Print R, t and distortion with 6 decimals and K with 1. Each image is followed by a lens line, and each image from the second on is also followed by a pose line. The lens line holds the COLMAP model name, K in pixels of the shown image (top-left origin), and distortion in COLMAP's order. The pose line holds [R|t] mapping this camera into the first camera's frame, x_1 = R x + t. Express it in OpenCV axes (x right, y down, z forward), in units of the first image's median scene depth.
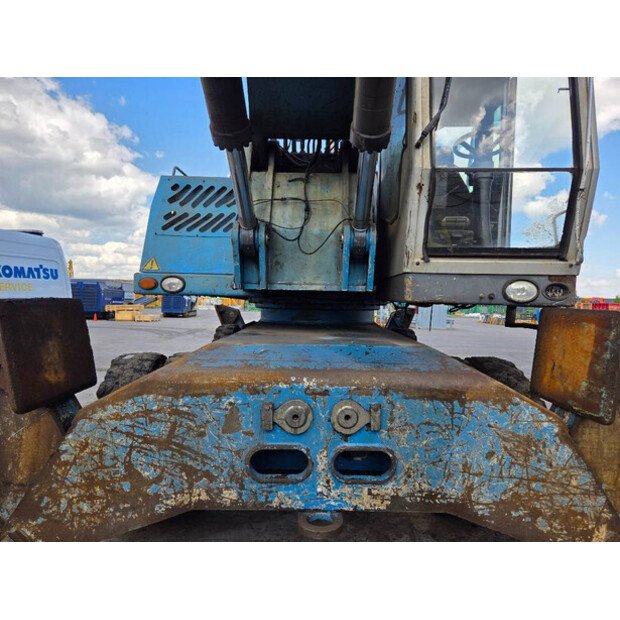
lens RADIAL K [[420.6, 0, 327.3], [0, 420.6, 303.6], [0, 0, 1]] dist [0.037098, -0.021263]
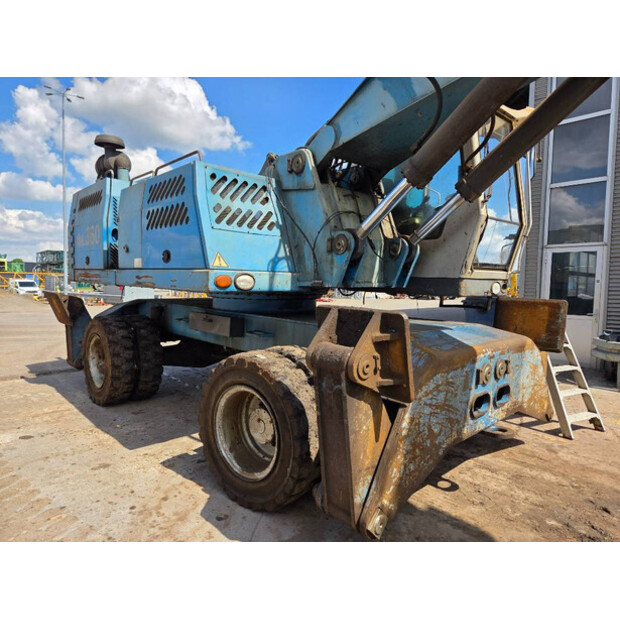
lens RADIAL K [[420.6, 0, 309.2], [0, 420.6, 306.4], [0, 0, 1]] dist [0.037098, -0.021263]
pose [[0.728125, -0.051000, 0.683544, -1.490874], [0.002098, 0.997389, 0.072181, -0.093972], [-0.685441, -0.051123, 0.726331, 0.271877]]
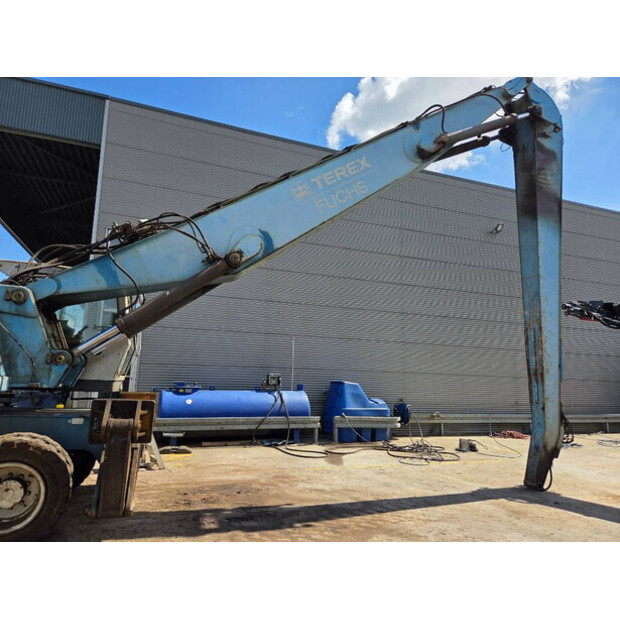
lens RADIAL K [[420.6, 0, 310.2], [0, 420.6, 312.4], [0, 0, 1]] dist [0.037098, -0.021263]
pose [[-0.311558, 0.125359, 0.941922, -3.228569], [-0.032996, 0.989235, -0.142569, -0.184851], [-0.949654, -0.075499, -0.304068, 0.811588]]
